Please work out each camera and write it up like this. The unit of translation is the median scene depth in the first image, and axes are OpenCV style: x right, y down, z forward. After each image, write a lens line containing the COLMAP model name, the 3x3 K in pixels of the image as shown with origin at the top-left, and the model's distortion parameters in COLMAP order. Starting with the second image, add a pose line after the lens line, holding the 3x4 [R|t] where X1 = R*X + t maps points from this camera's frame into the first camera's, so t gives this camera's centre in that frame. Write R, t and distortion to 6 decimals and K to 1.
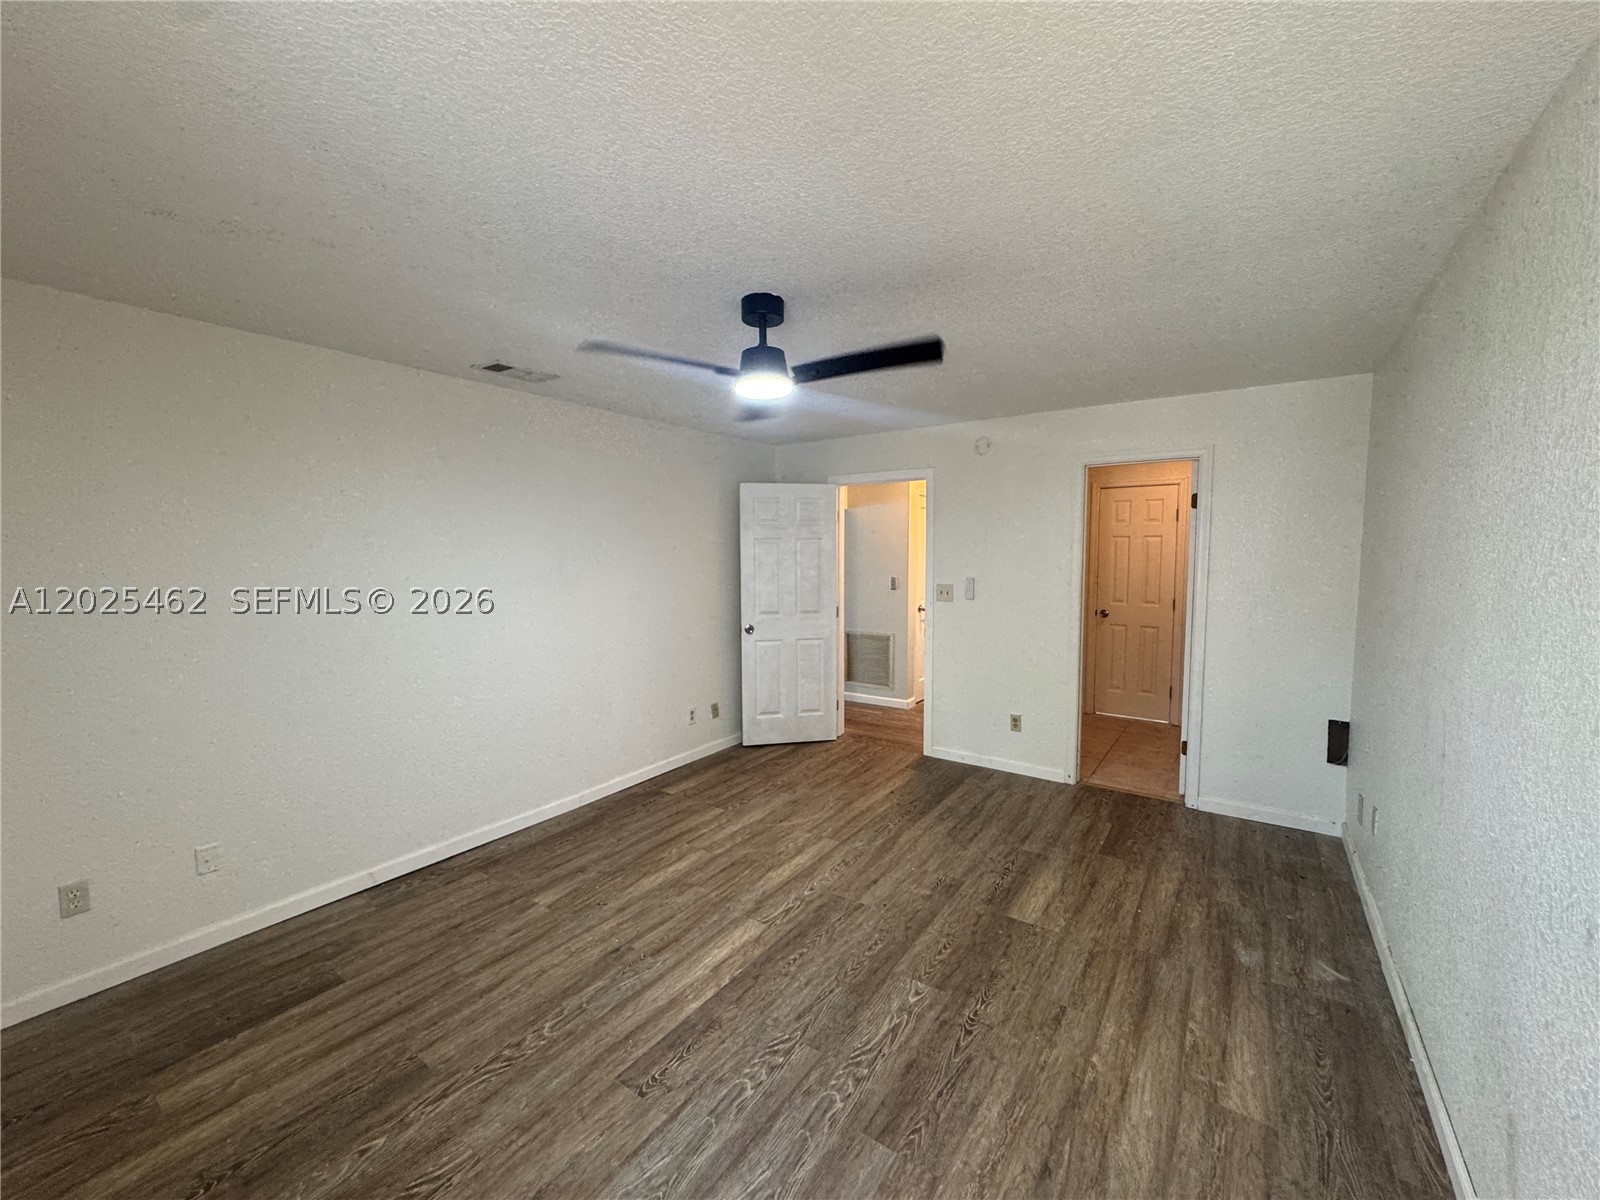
lens RADIAL K [[642.1, 0, 802.4], [0, 642.1, 599.1], [0, 0, 1]] dist [-0.002774, 0.001489]
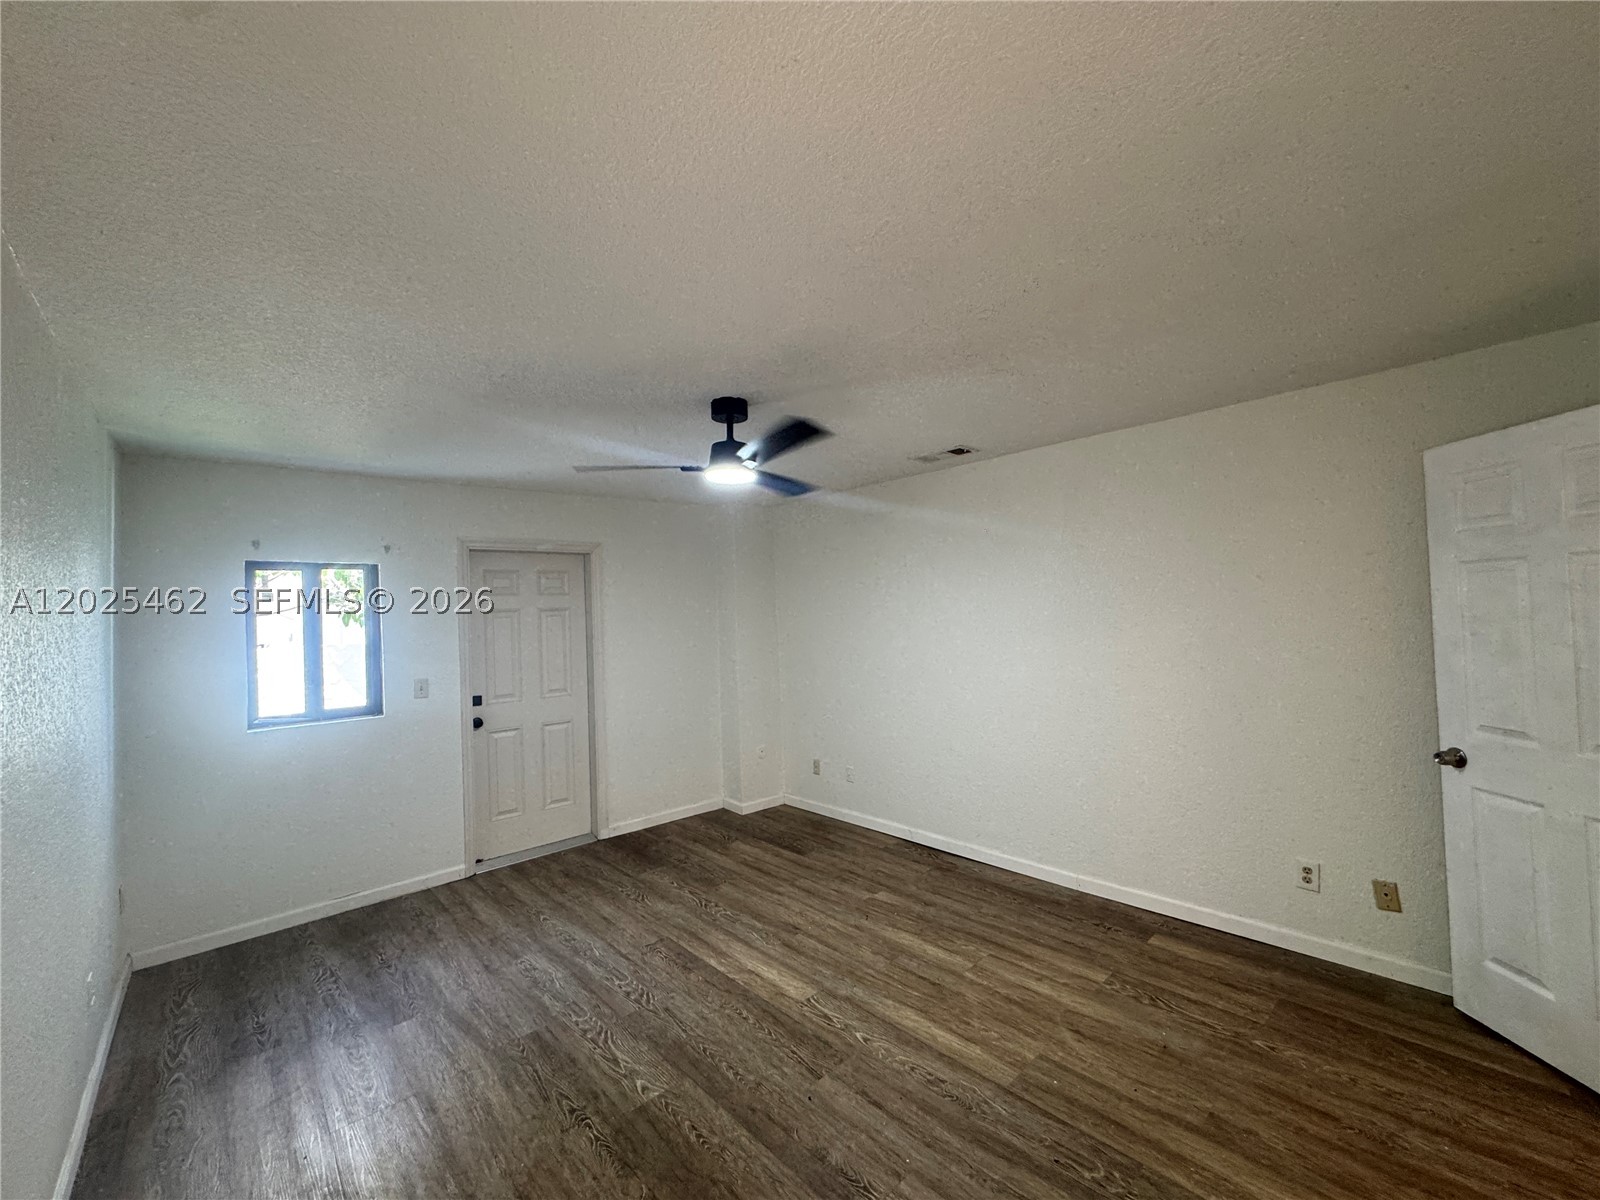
lens RADIAL K [[642.1, 0, 800.0], [0, 642.1, 600.4], [0, 0, 1]] dist [-0.002774, 0.001489]
pose [[-0.220564, -0.004756, -0.975361, 0.855854], [-0.034416, 0.999403, 0.002909, -0.094281], [0.974765, 0.034210, -0.220596, 1.140703]]
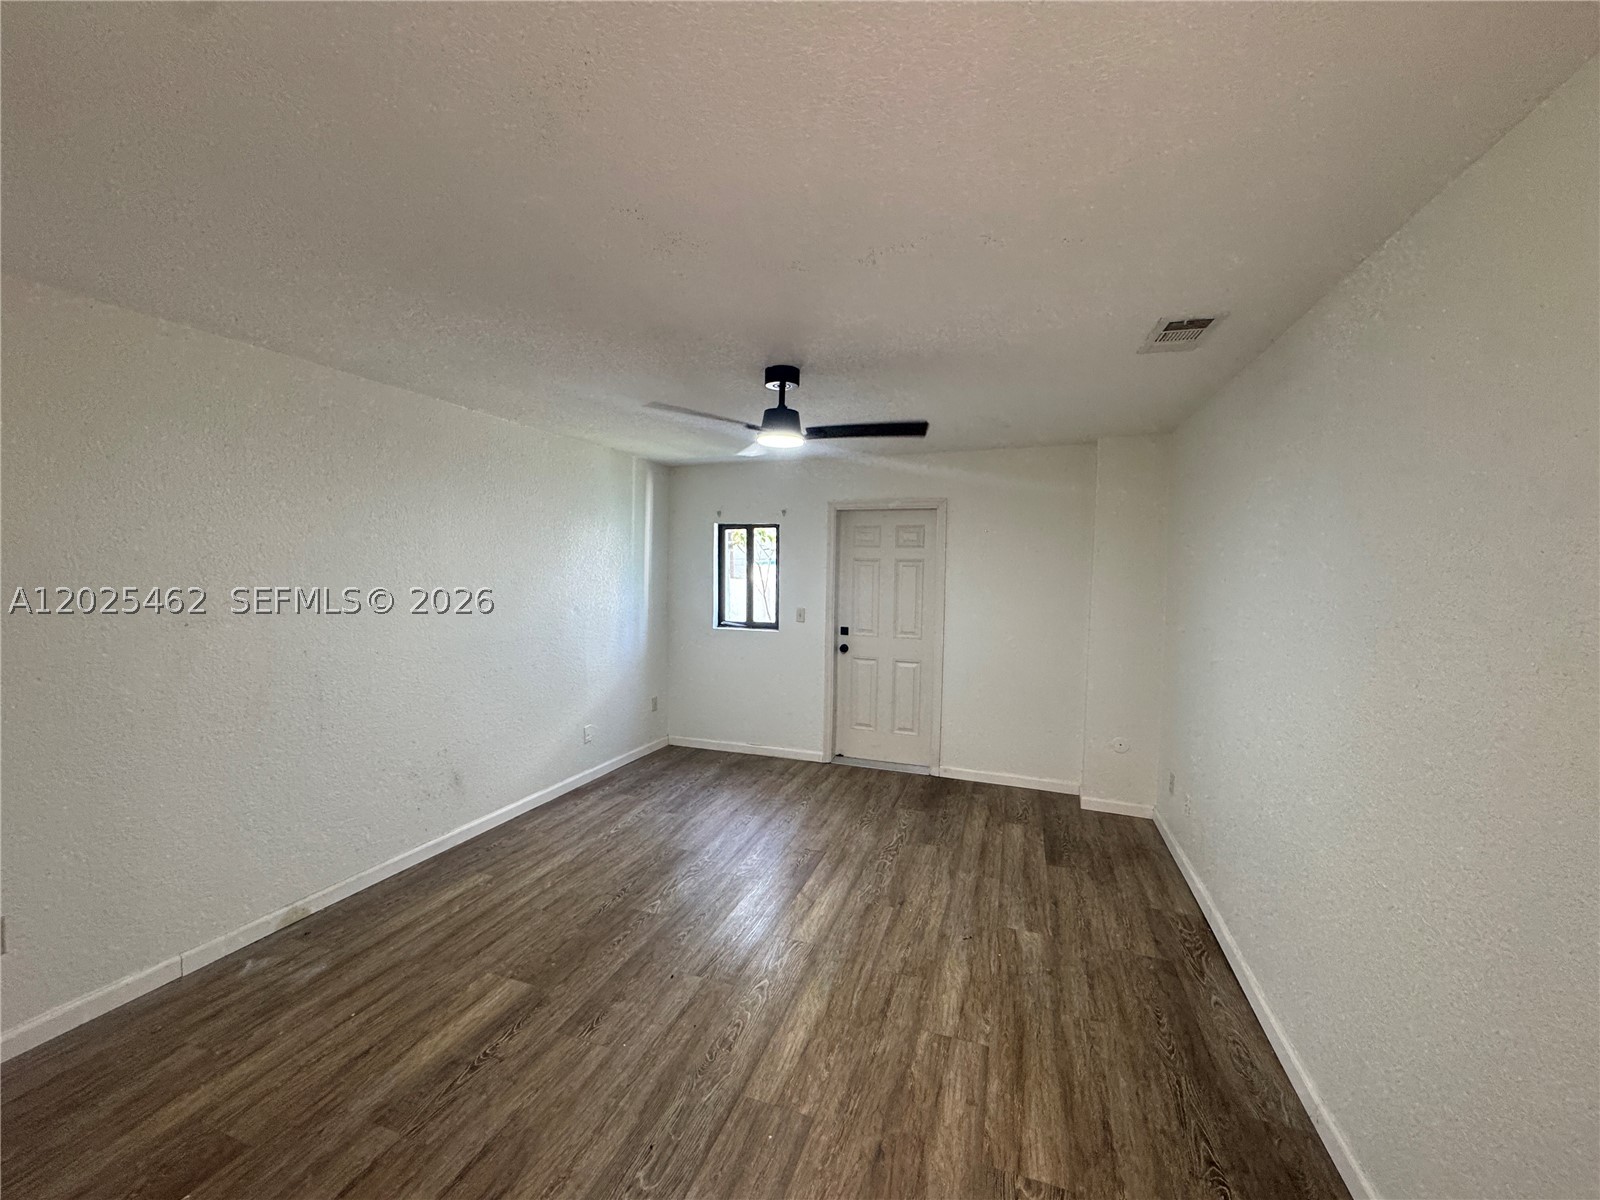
lens RADIAL K [[642.1, 0, 797.8], [0, 642.1, 603.2], [0, 0, 1]] dist [-0.002774, 0.001489]
pose [[-0.963909, 0.005308, -0.266177, 0.195858], [-0.029762, 0.991386, 0.127547, -0.146468], [0.264561, 0.130866, -0.955448, 1.831701]]
